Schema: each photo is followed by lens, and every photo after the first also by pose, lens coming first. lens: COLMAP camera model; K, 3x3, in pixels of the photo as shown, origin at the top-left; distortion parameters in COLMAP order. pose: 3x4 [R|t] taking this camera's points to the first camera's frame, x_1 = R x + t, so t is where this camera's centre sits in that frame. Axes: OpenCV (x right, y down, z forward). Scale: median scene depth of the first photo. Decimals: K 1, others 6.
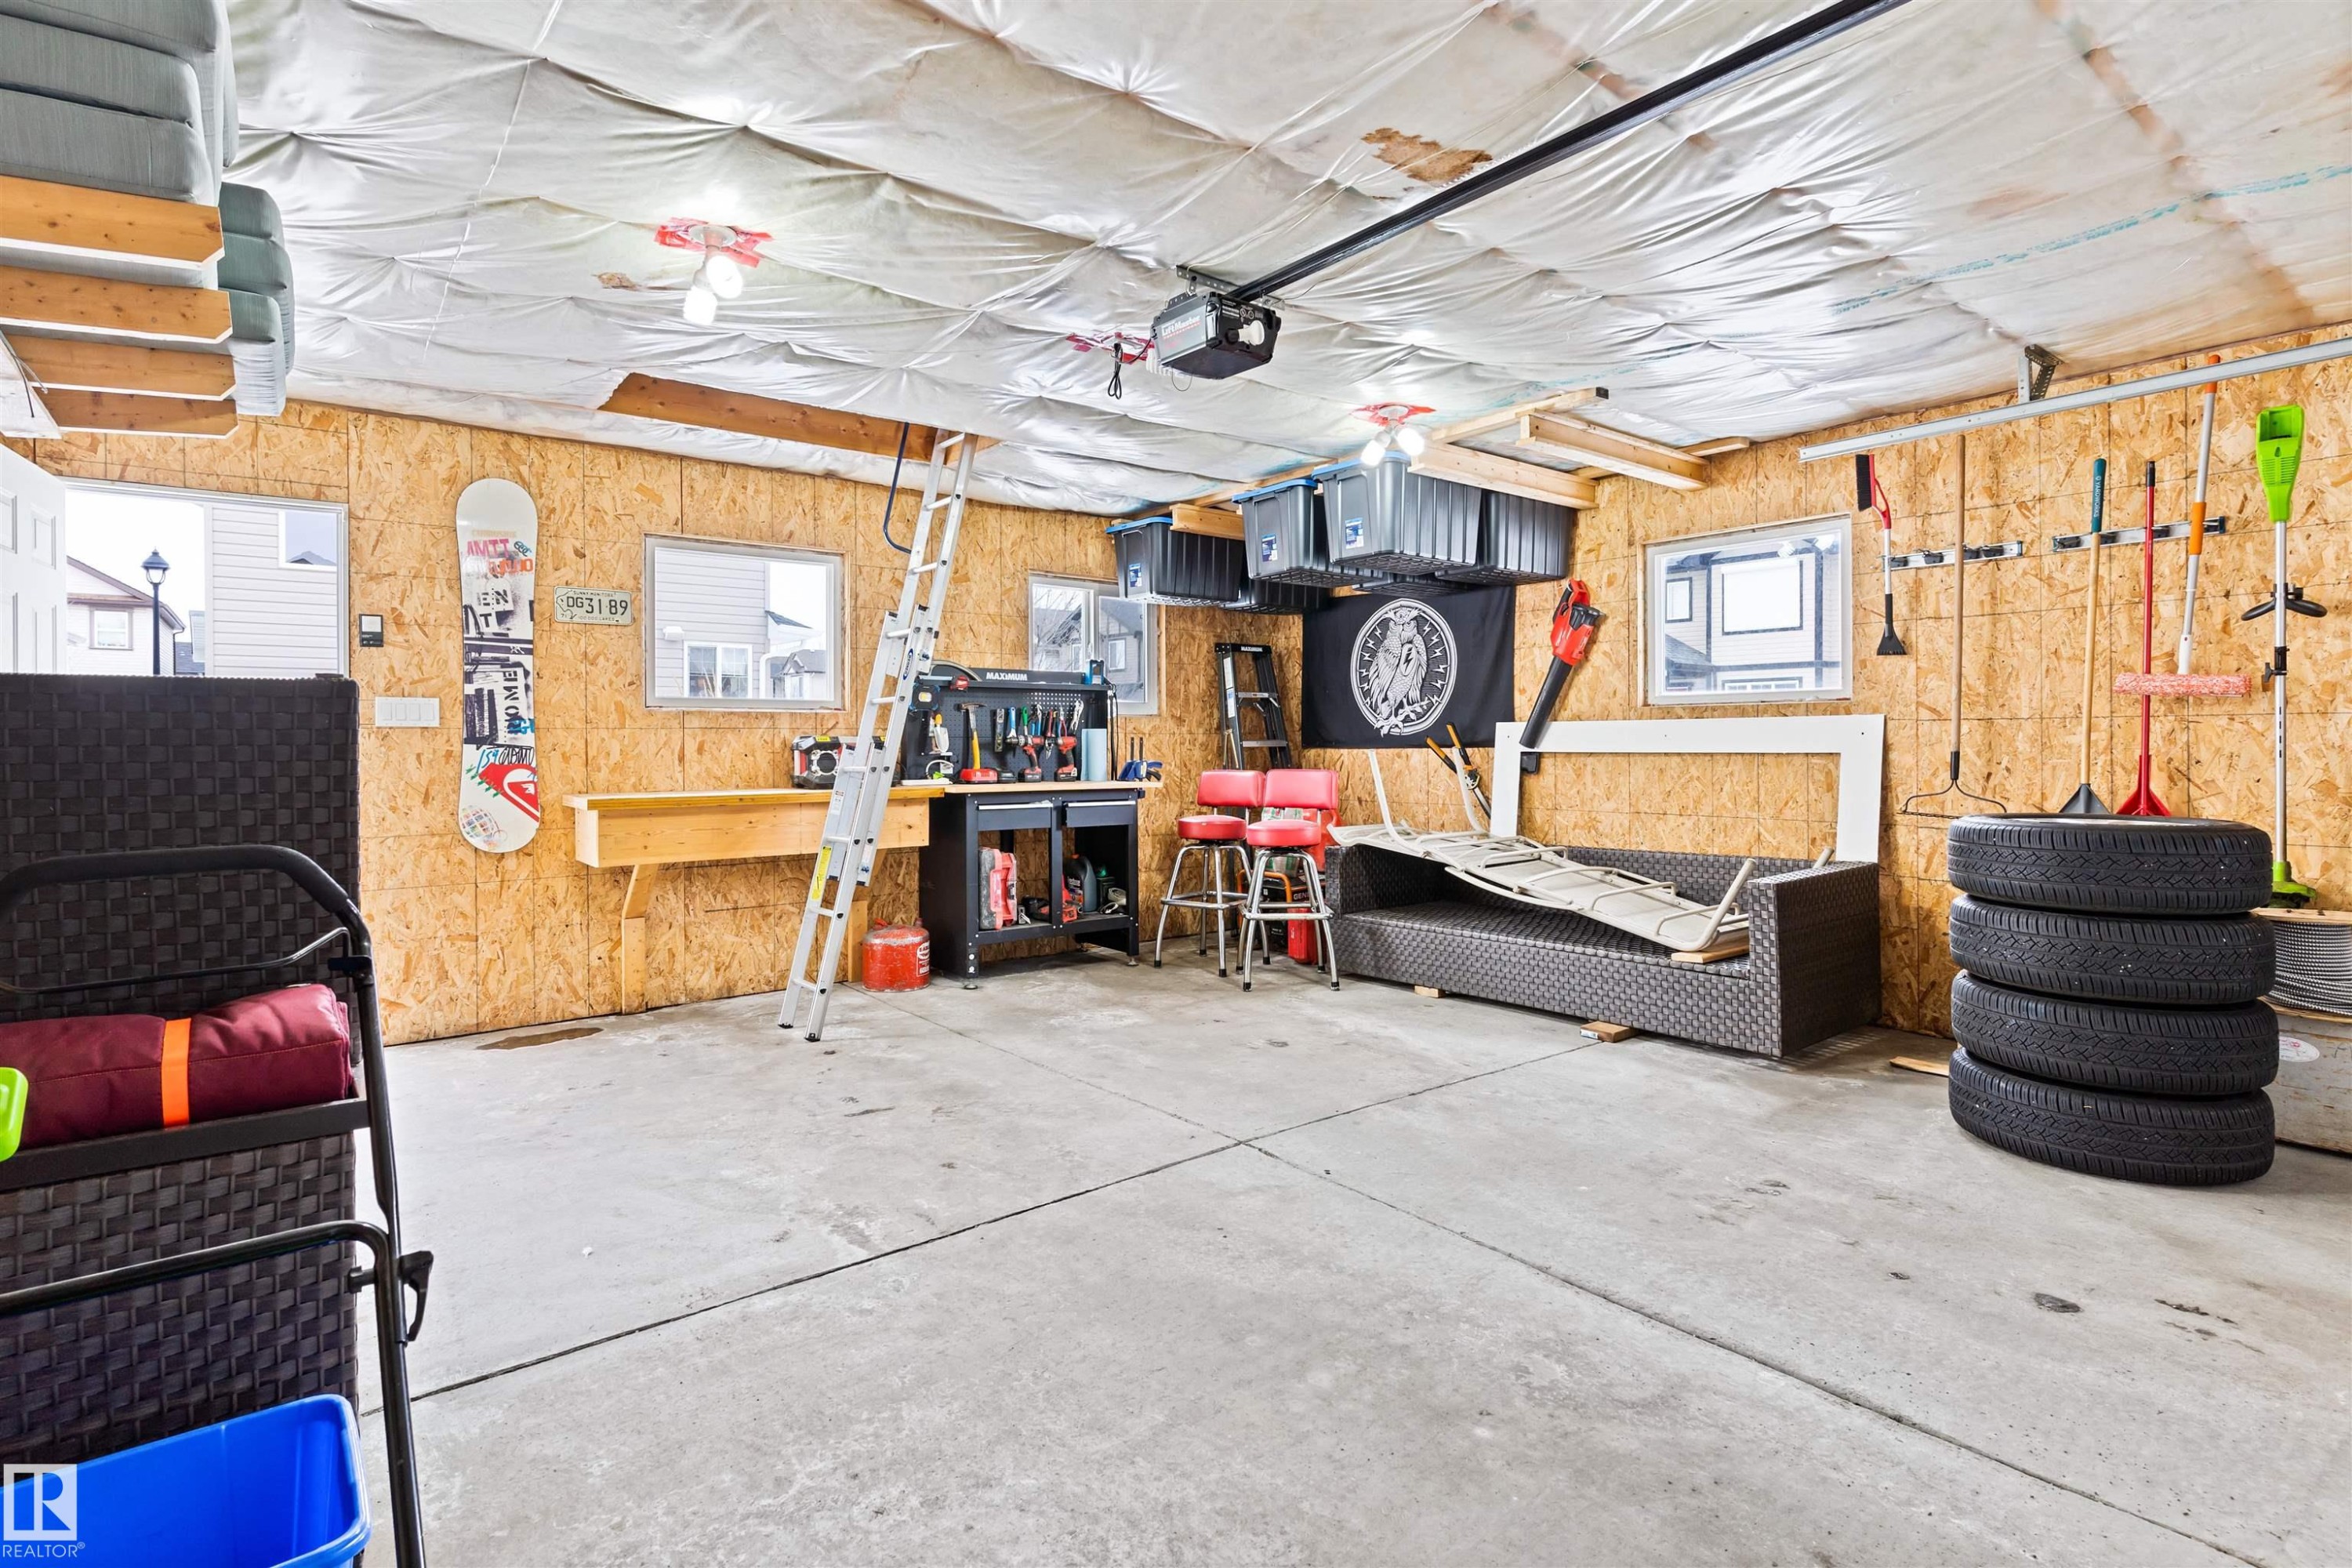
lens RADIAL K [[1143.3, 0, 1177.7], [0, 1143.3, 750.4], [0, 0, 1]] dist [-0.001408, -0.000052]
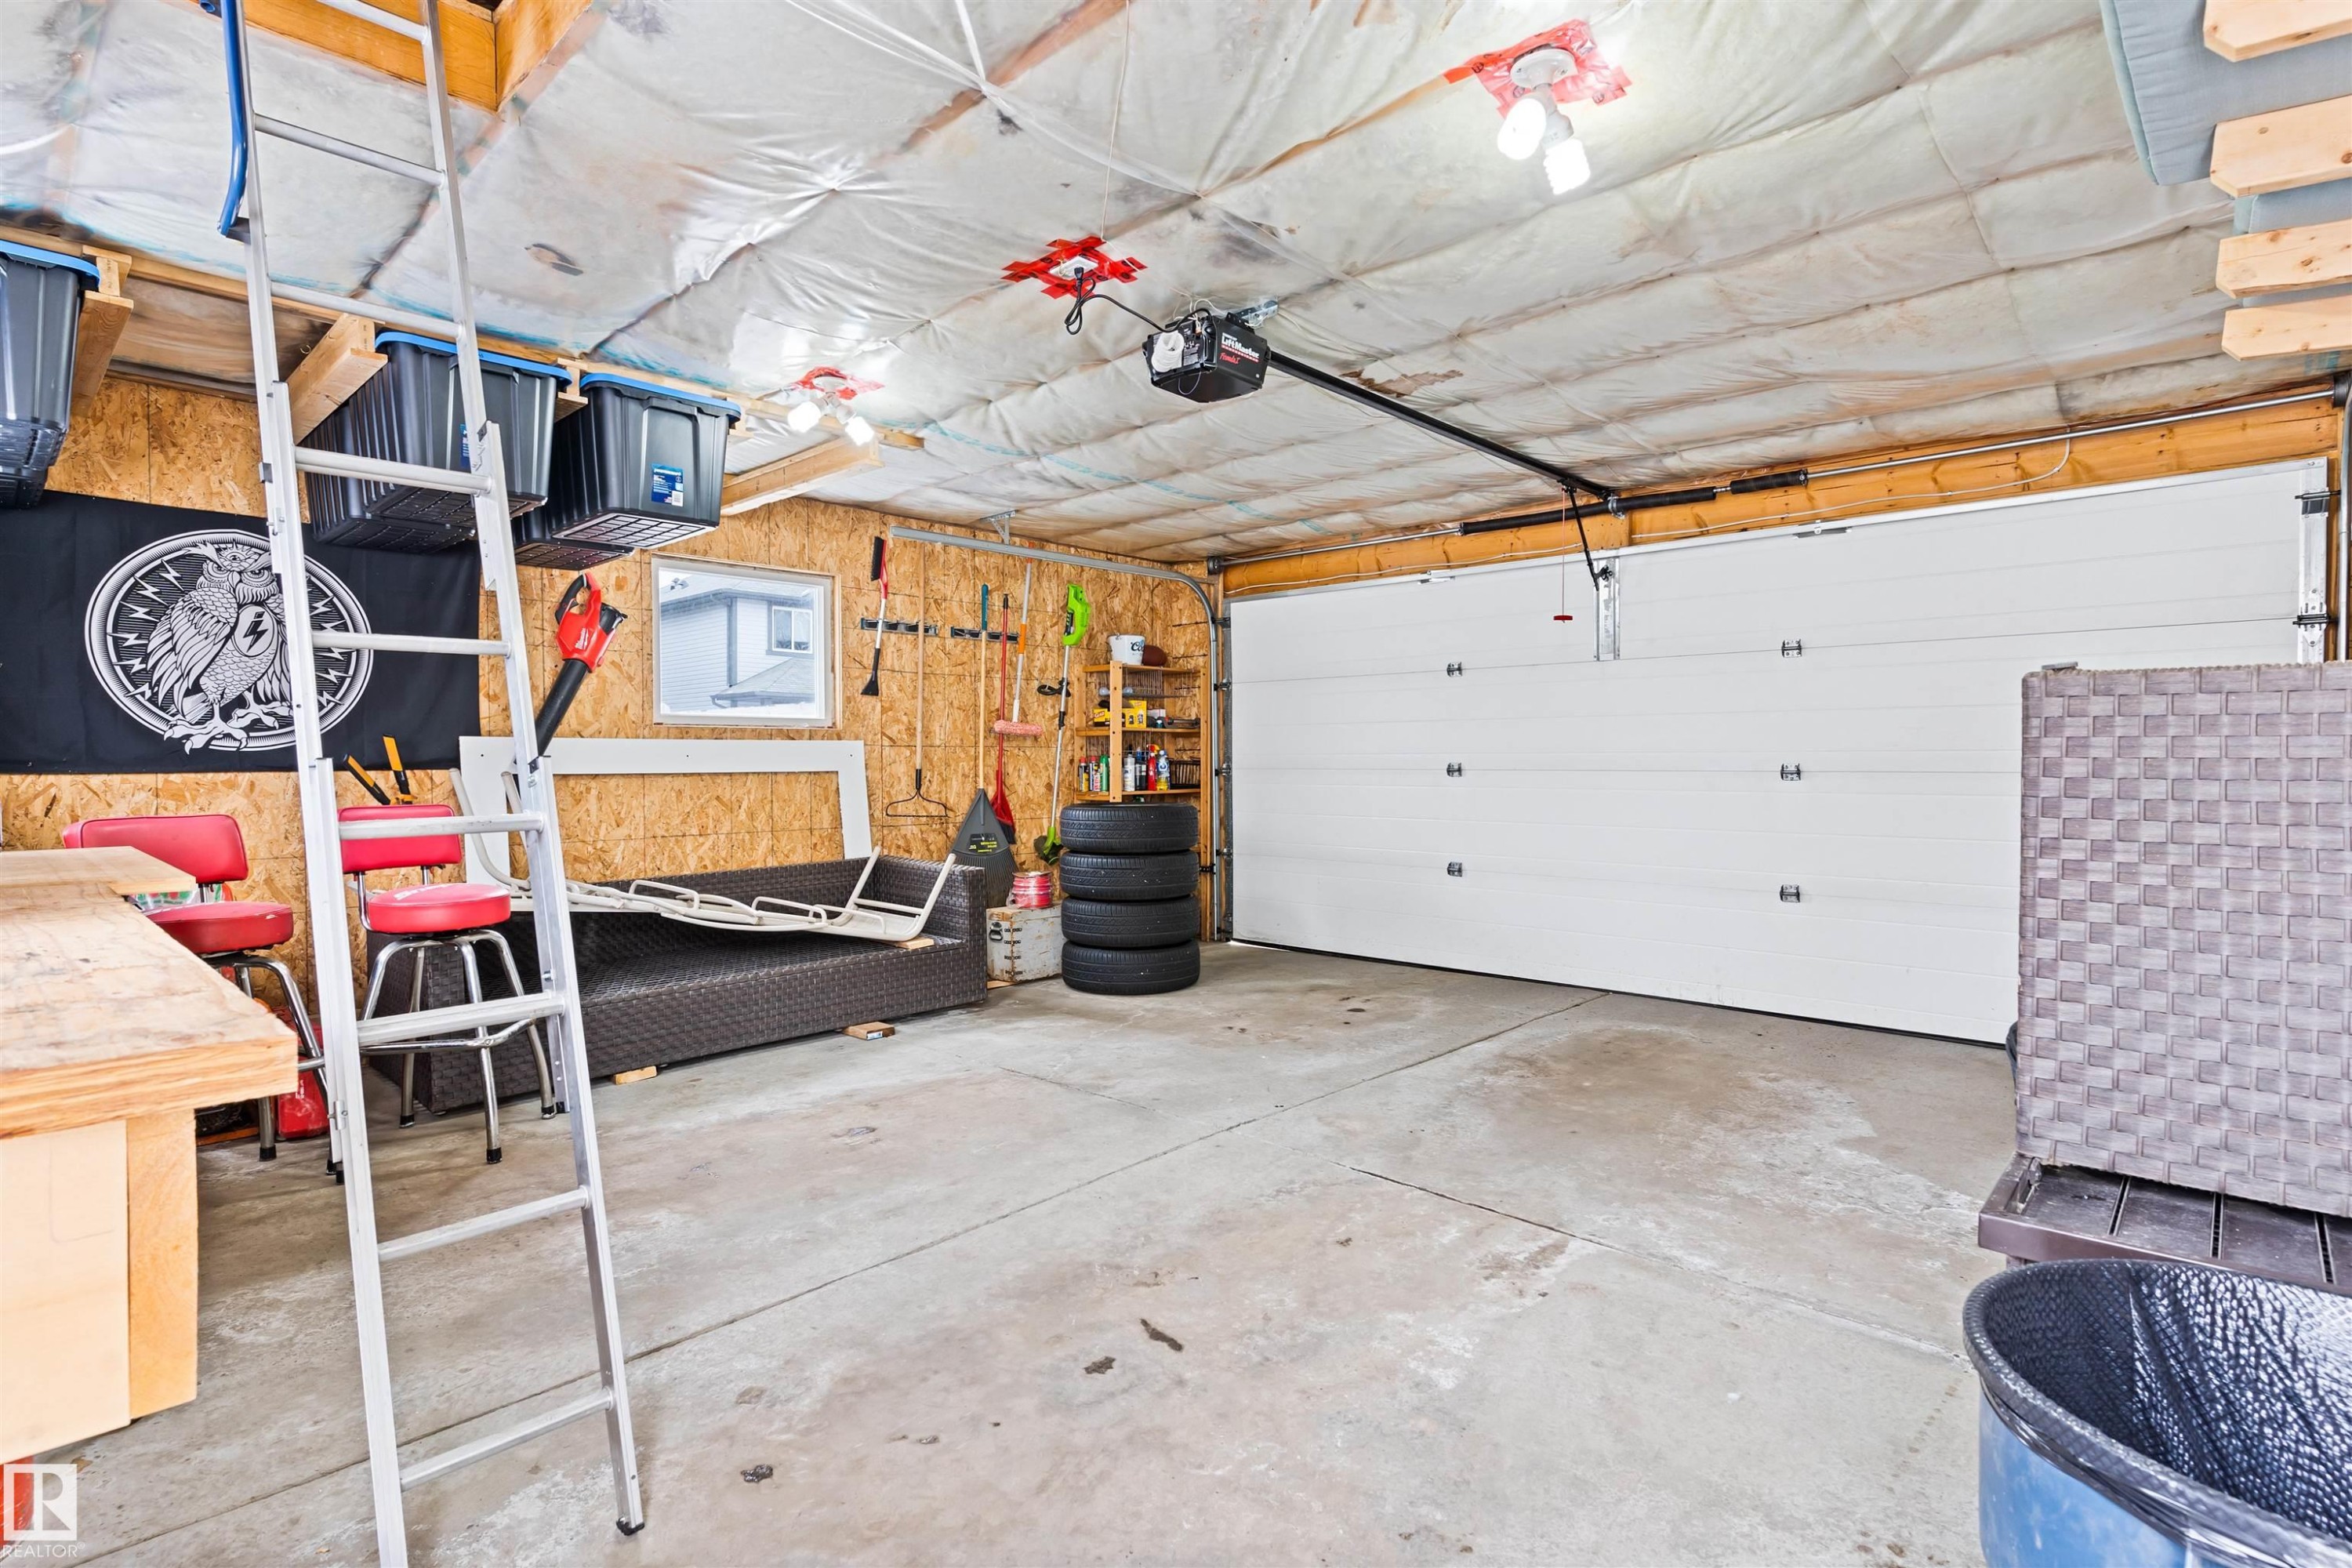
lens RADIAL K [[1132.2, 0, 1176.0], [0, 1132.2, 784.0], [0, 0, 1]] dist [-0.000021, -0.000010]
pose [[-0.142307, -0.013537, 0.989730, -0.848837], [0.011788, 0.999812, 0.015369, 0.001735], [-0.989752, 0.013854, -0.142121, 1.028850]]
